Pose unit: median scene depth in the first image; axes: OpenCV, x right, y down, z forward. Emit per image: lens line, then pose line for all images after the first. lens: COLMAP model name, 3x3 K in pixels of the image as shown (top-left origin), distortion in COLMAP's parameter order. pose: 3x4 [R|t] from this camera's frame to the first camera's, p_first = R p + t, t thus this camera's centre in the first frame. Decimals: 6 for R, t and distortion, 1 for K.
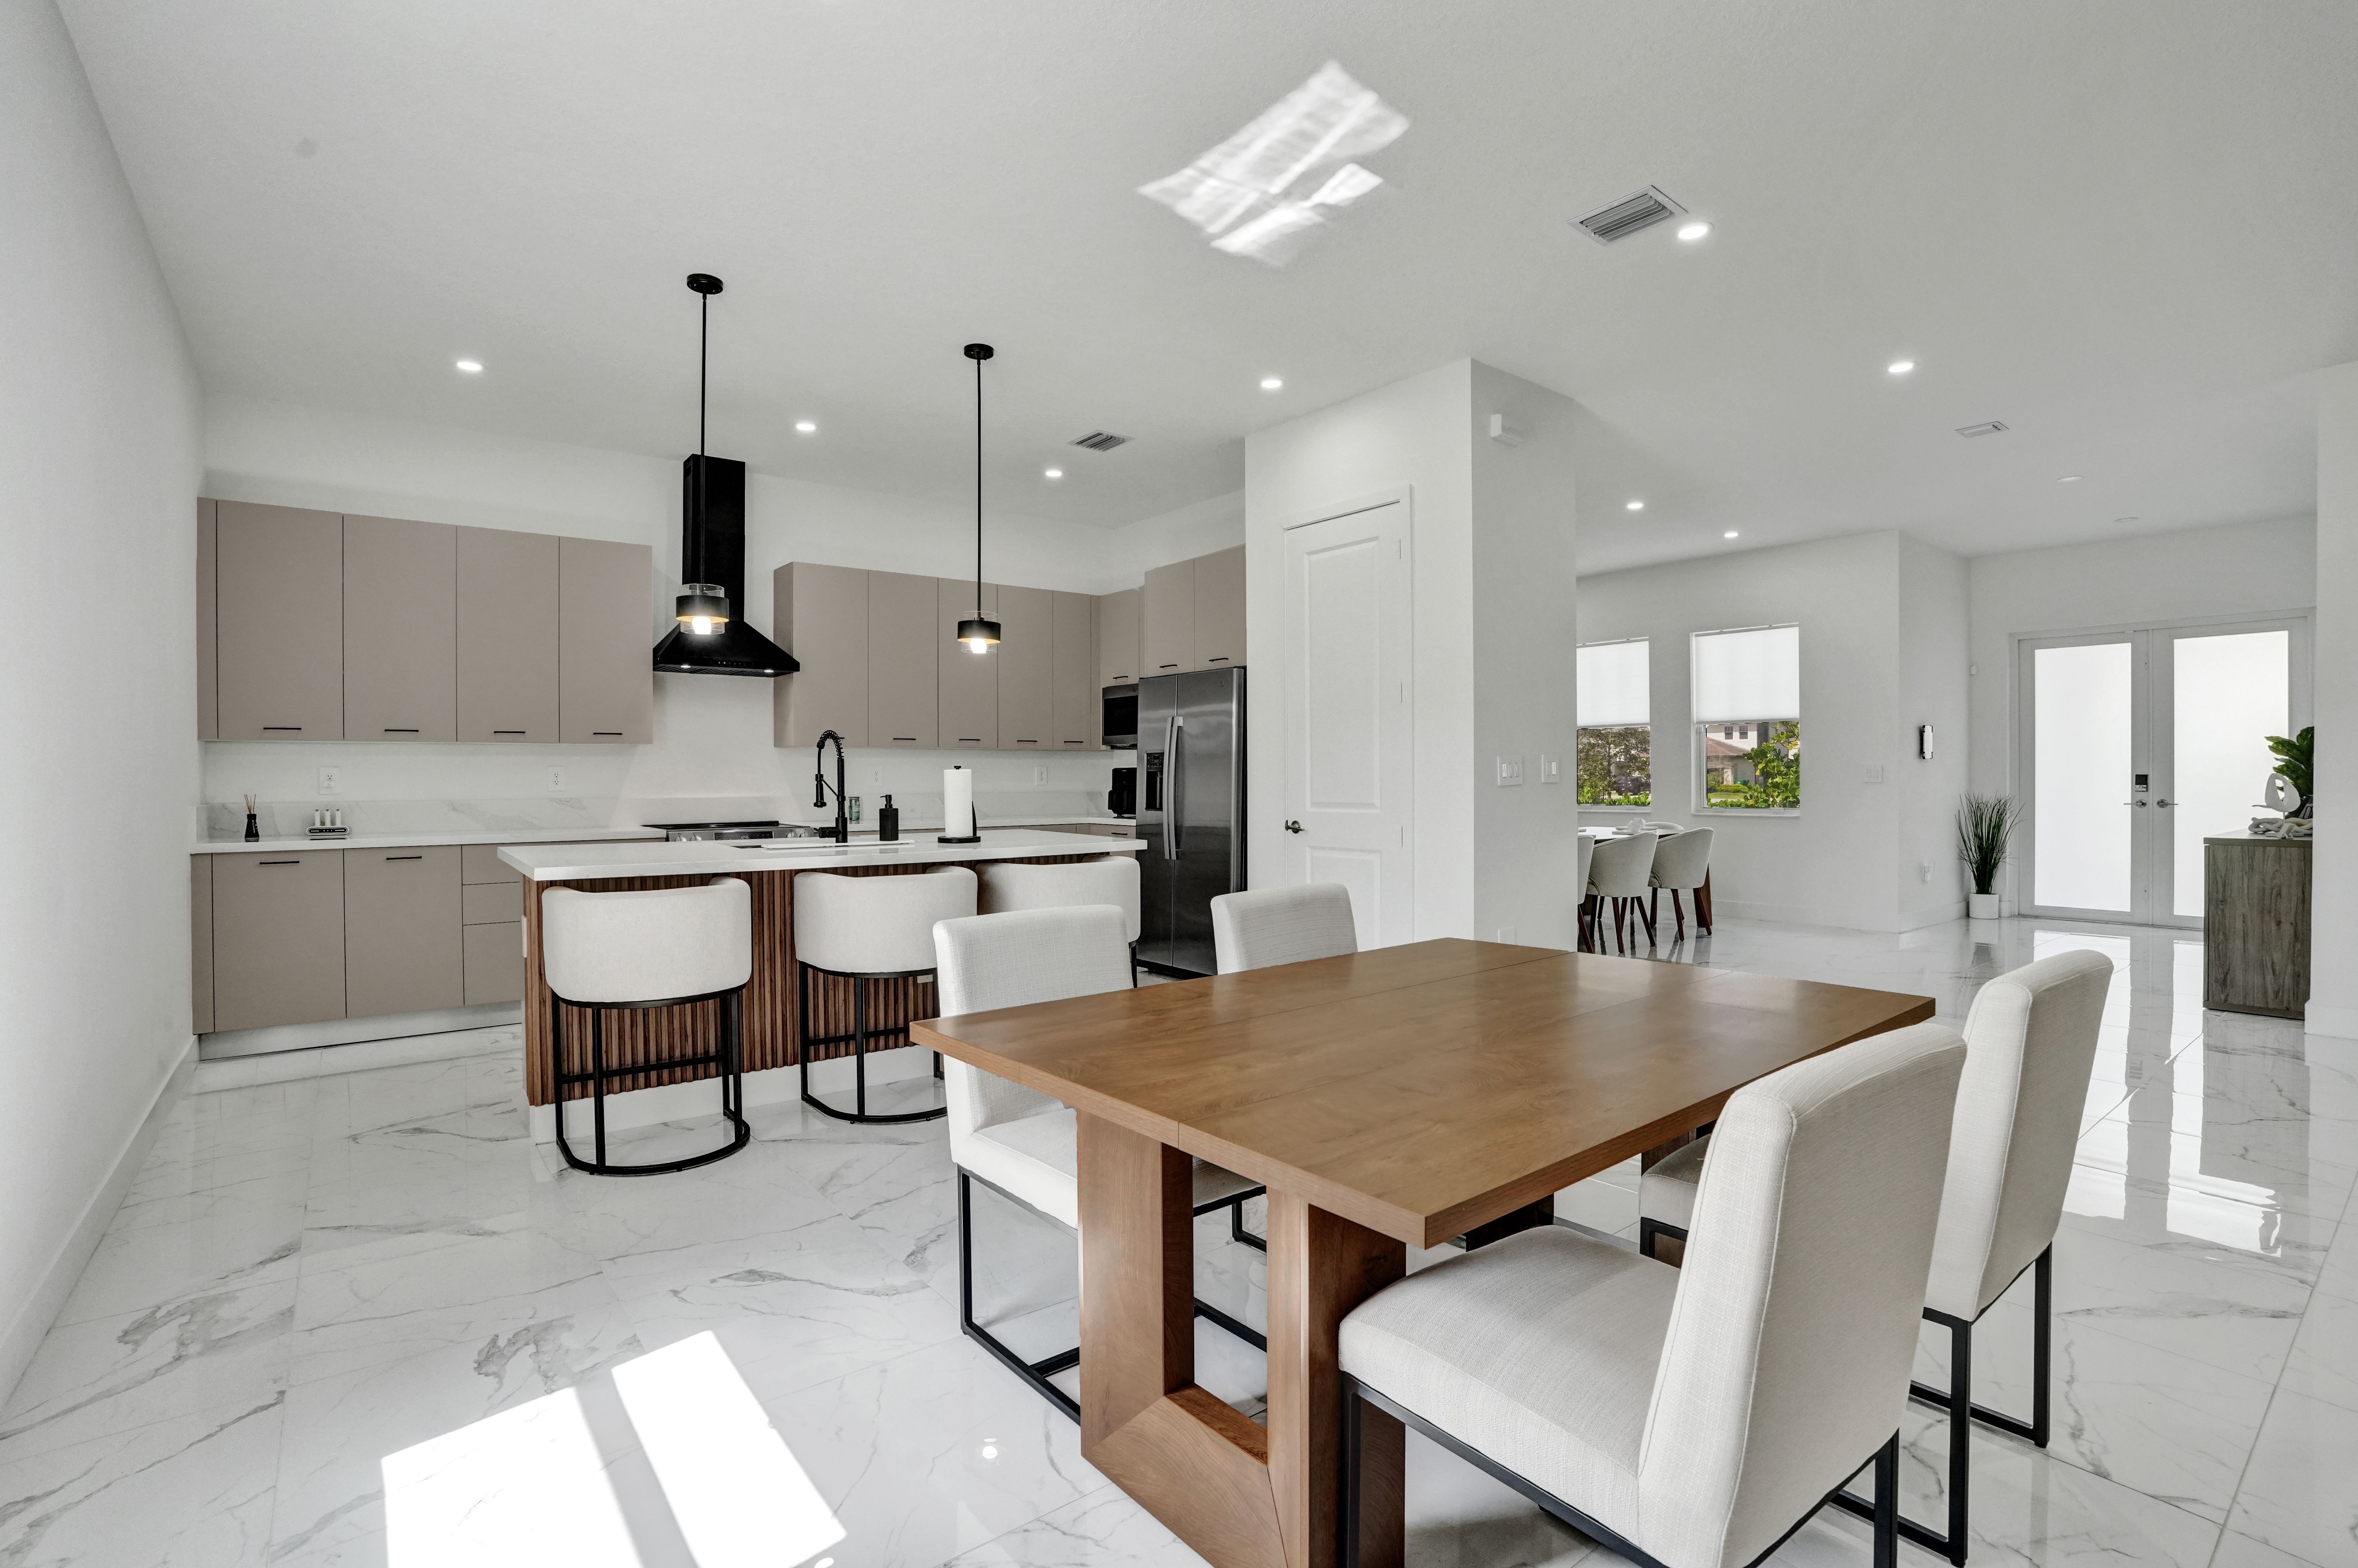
lens RADIAL K [[1091.6, 0, 1175.2], [0, 1091.6, 787.3], [0, 0, 1]] dist [-0.068132, 0.025183]
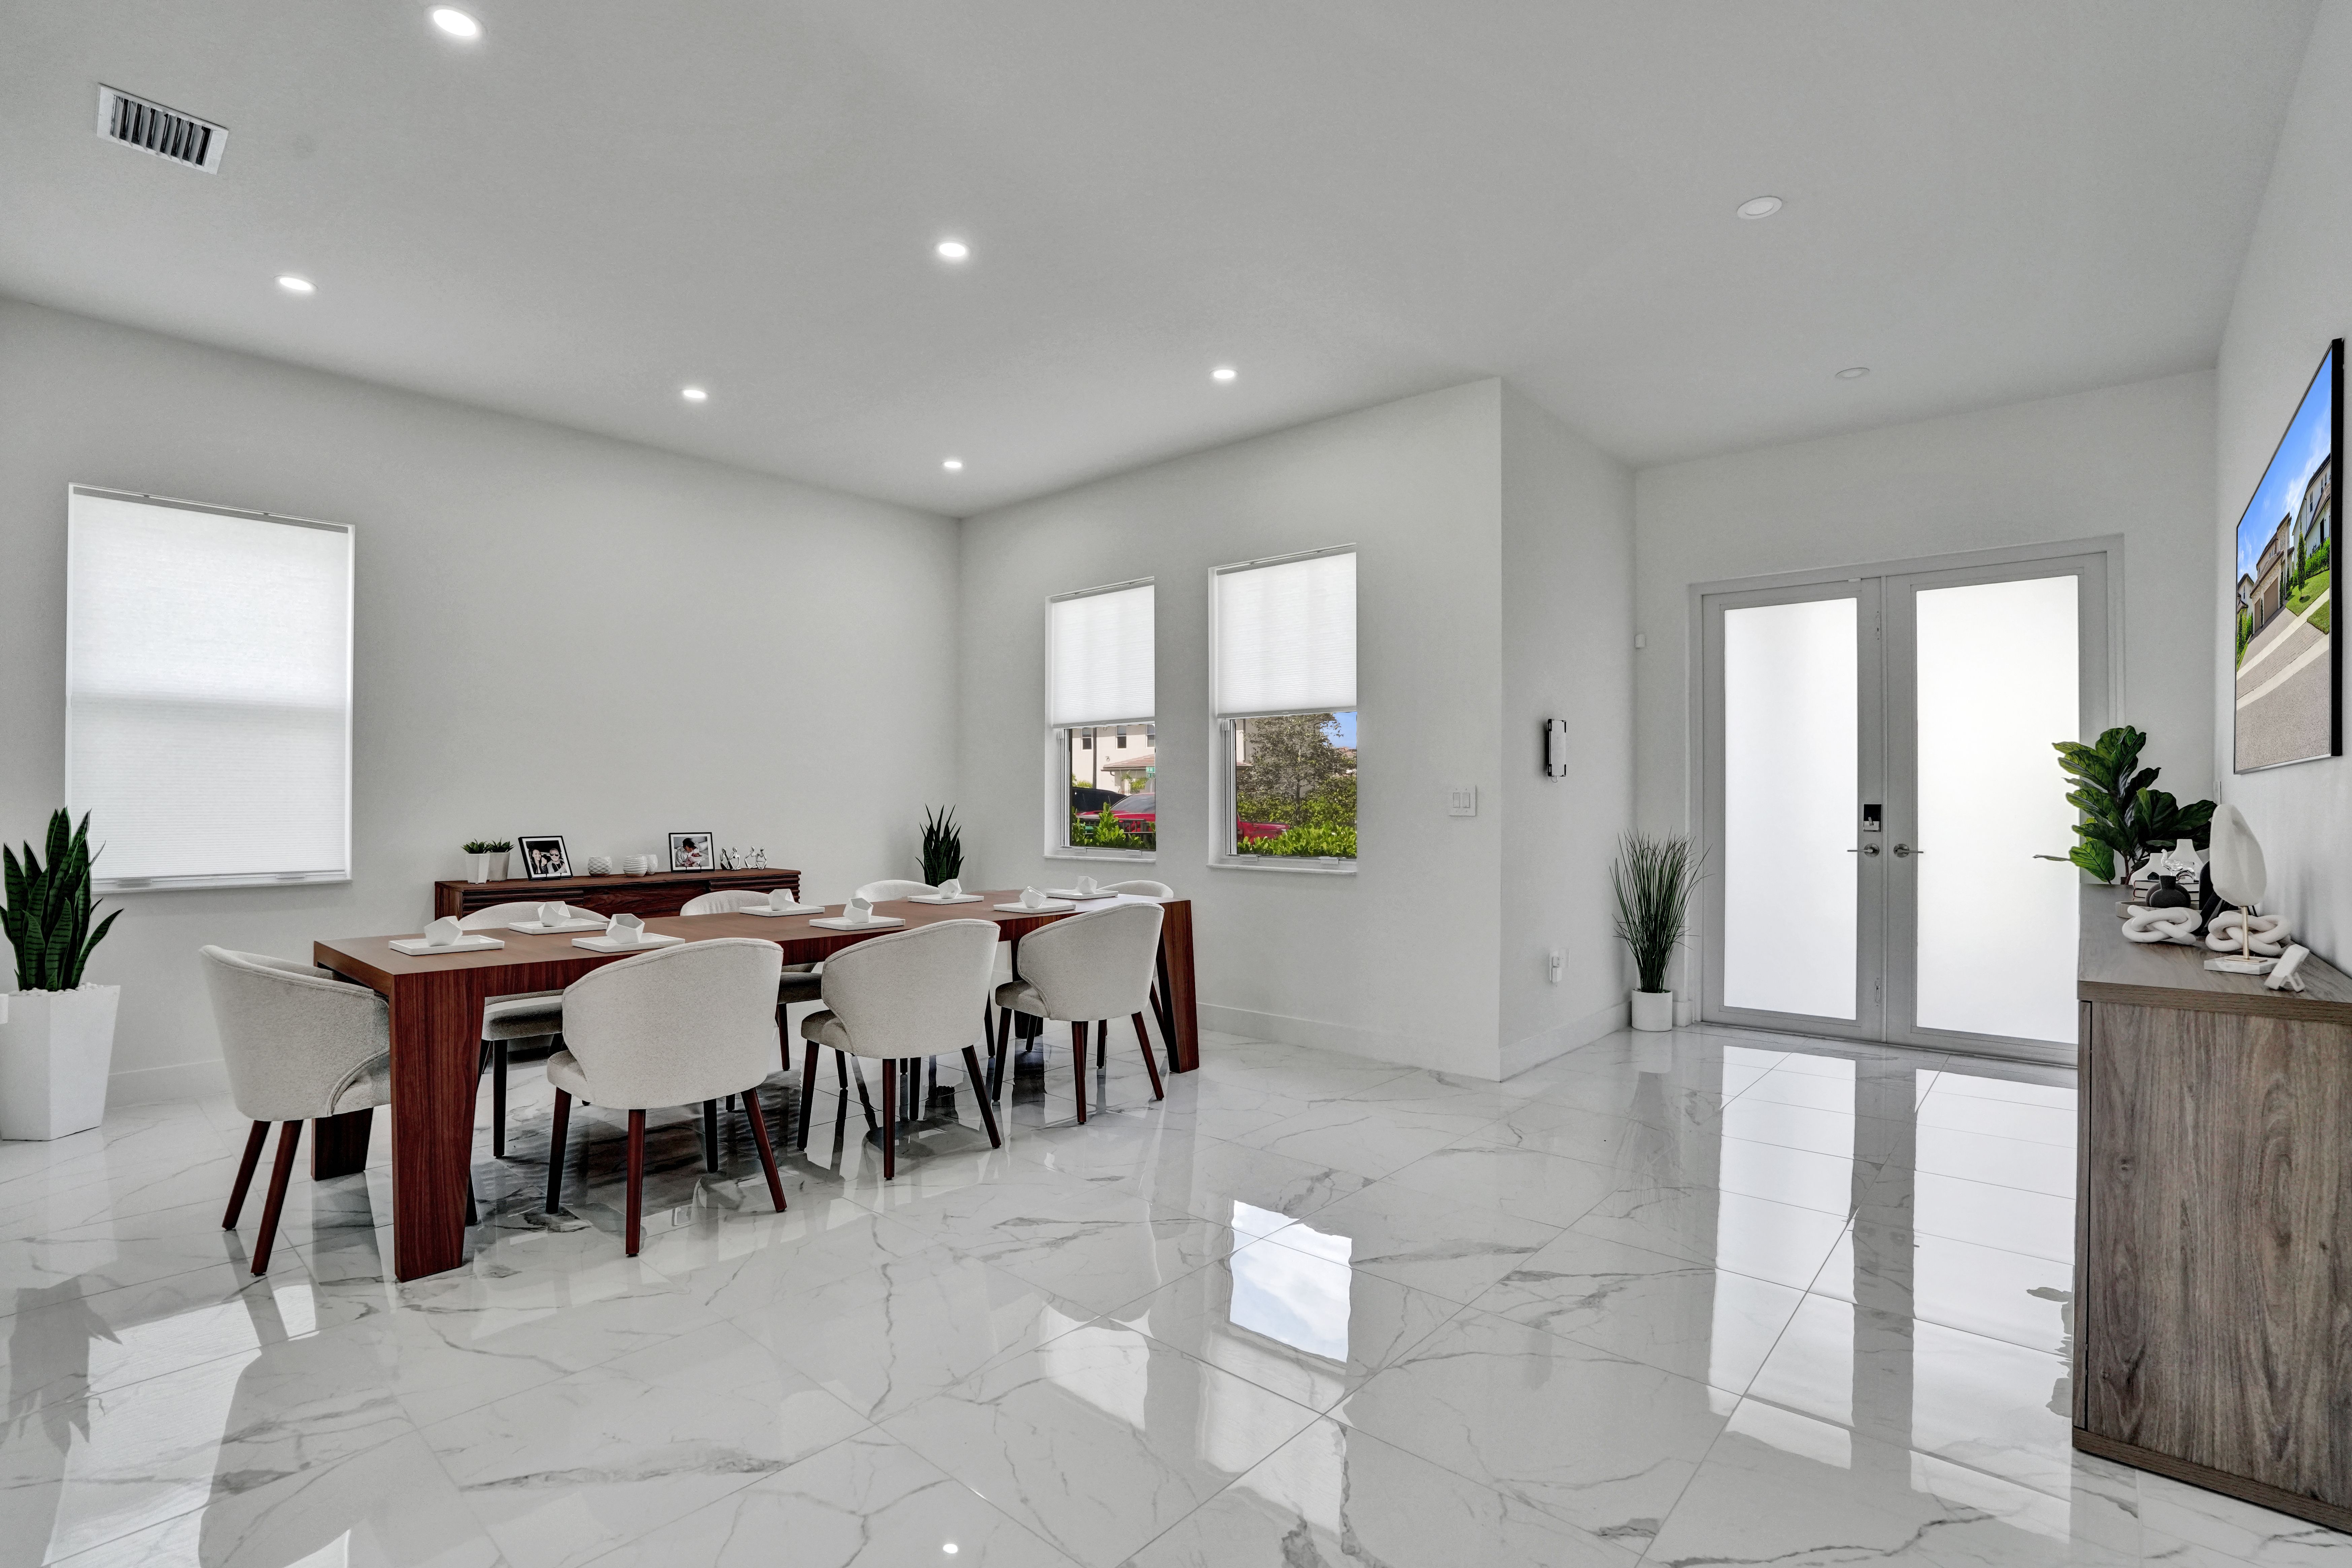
lens RADIAL K [[1088.9, 0, 1172.3], [0, 1088.9, 787.3], [0, 0, 1]] dist [-0.068132, 0.025183]
pose [[0.982985, 0.008248, 0.183502, 0.632902], [-0.004668, 0.999790, -0.019934, -0.012727], [-0.183627, 0.018739, 0.982817, 0.729464]]
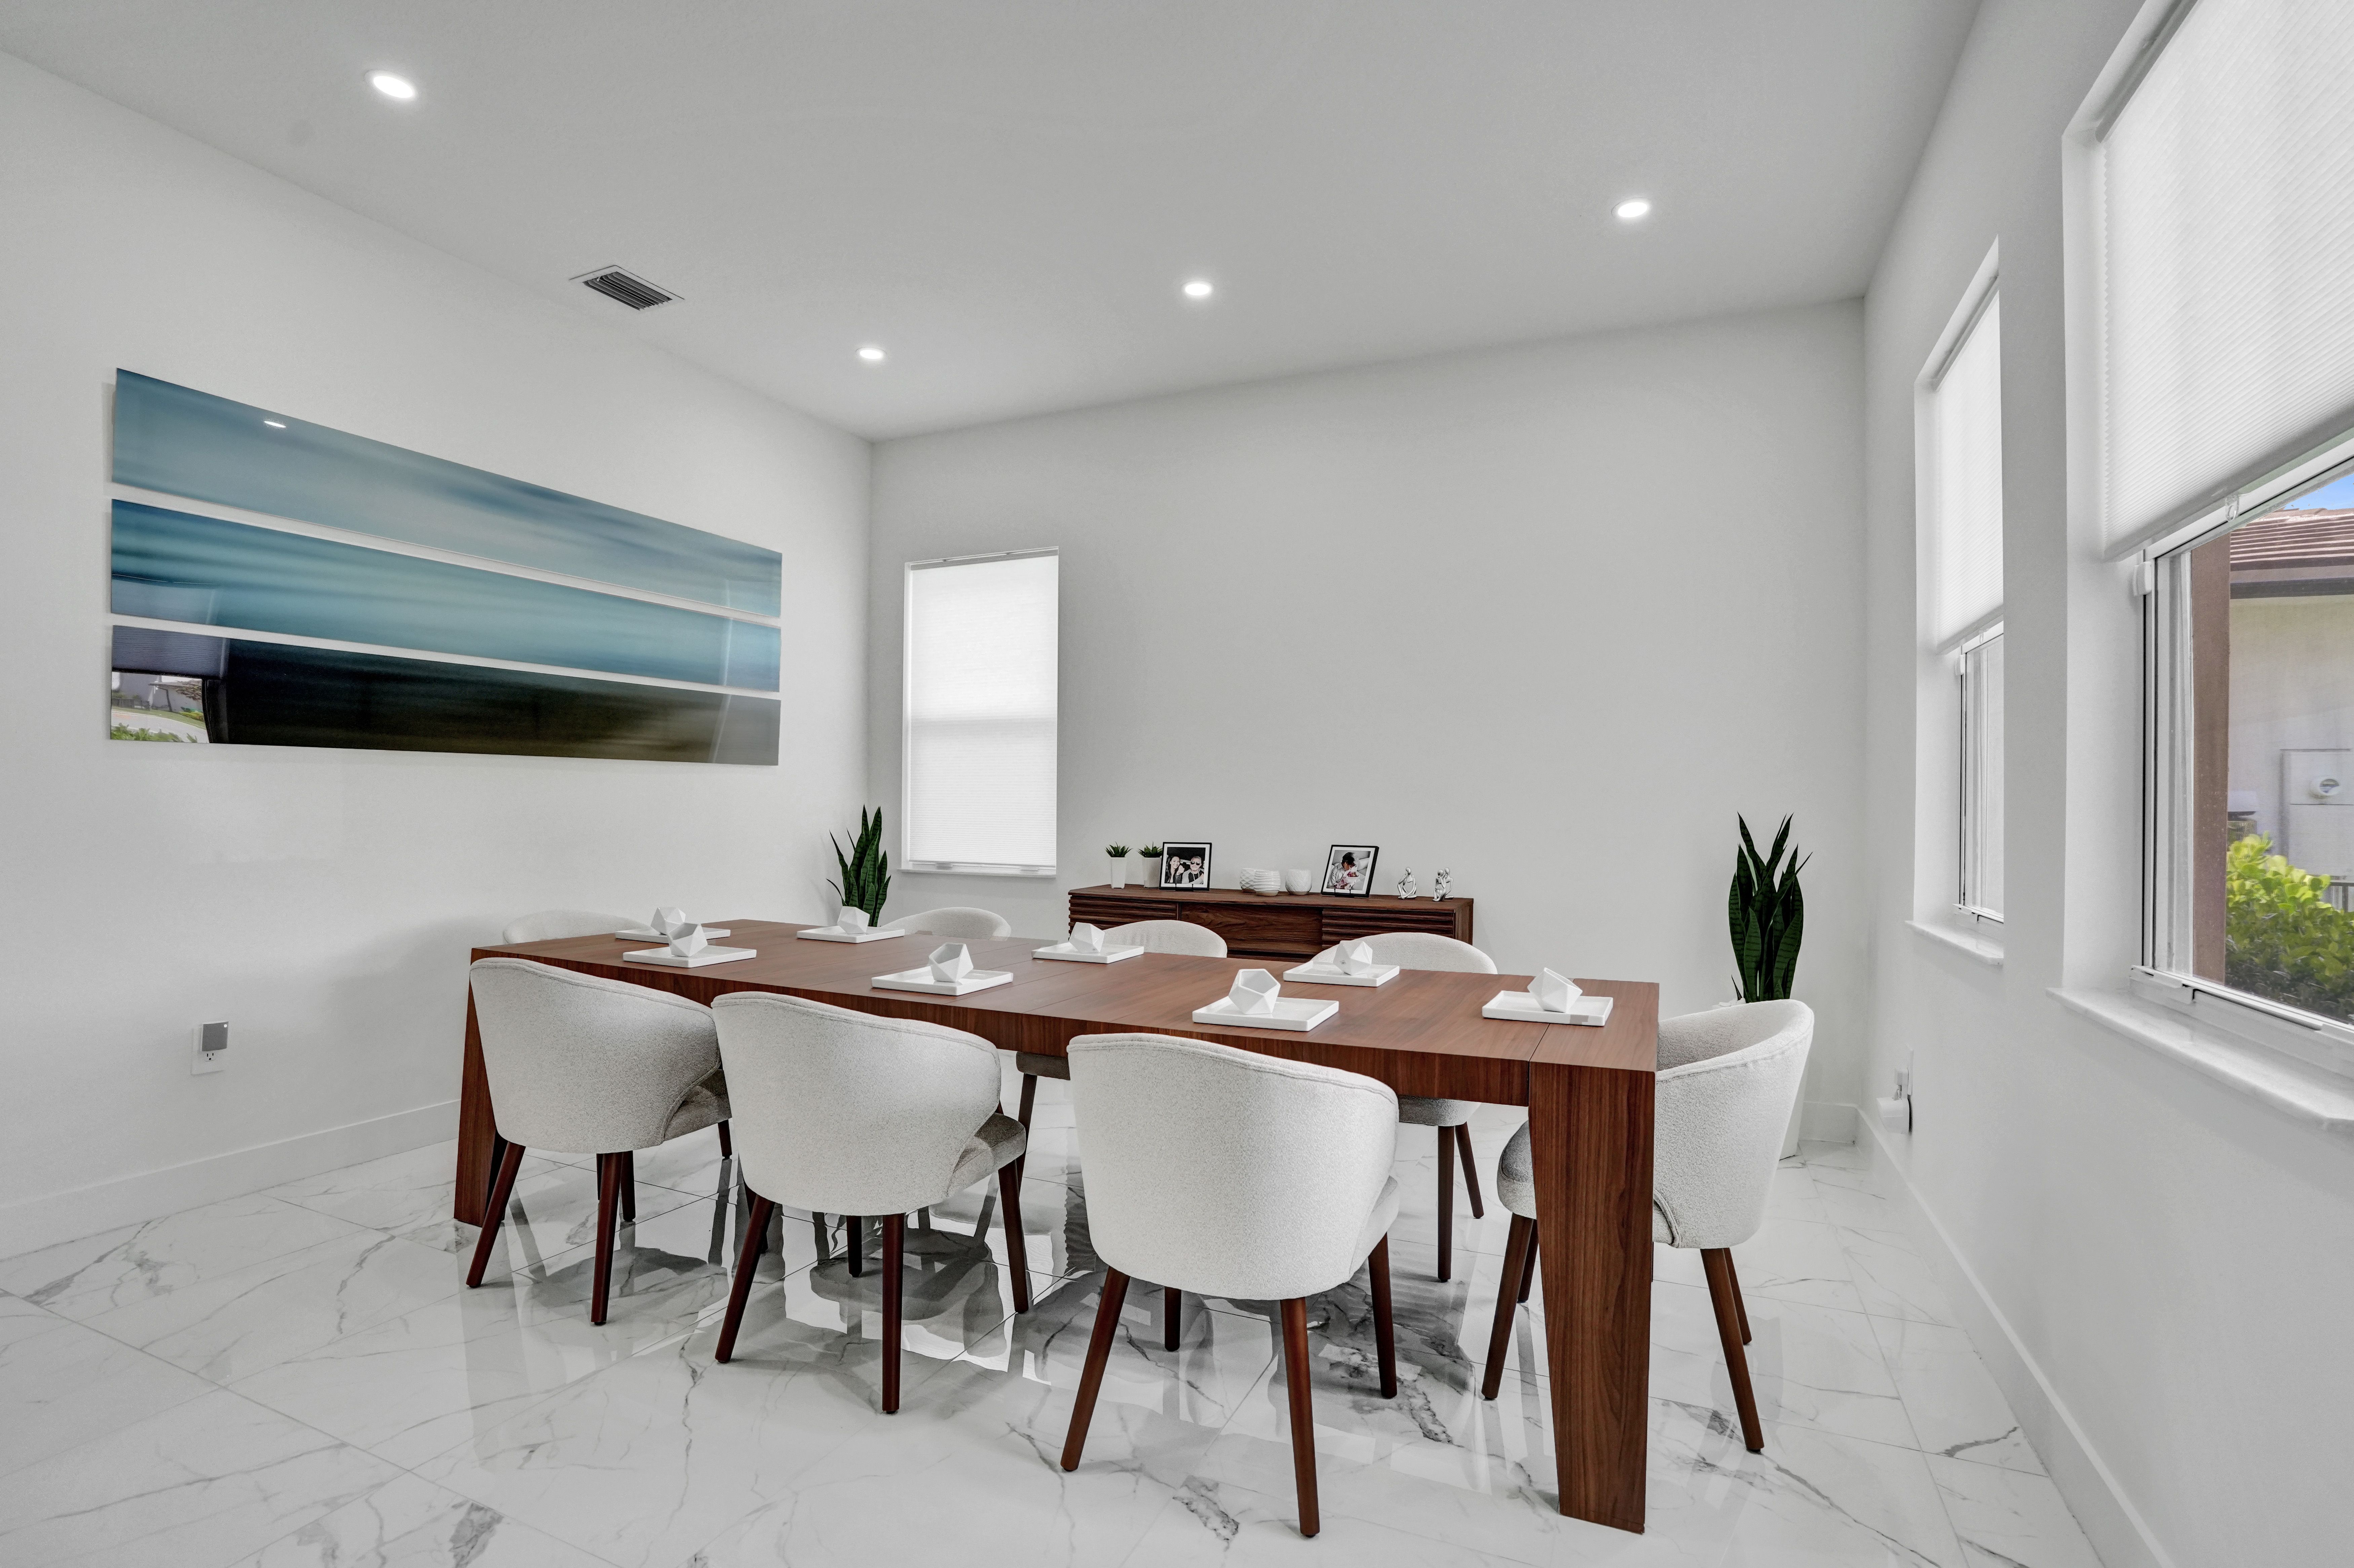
lens RADIAL K [[1112.8, 0, 1199.6], [0, 1112.8, 795.9], [0, 0, 1]] dist [-0.067305, 0.023060]
pose [[0.484515, 0.002532, -0.874779, 1.056146], [-0.018703, 0.999797, -0.007466, -0.016563], [0.874583, 0.019978, 0.484464, 1.349890]]
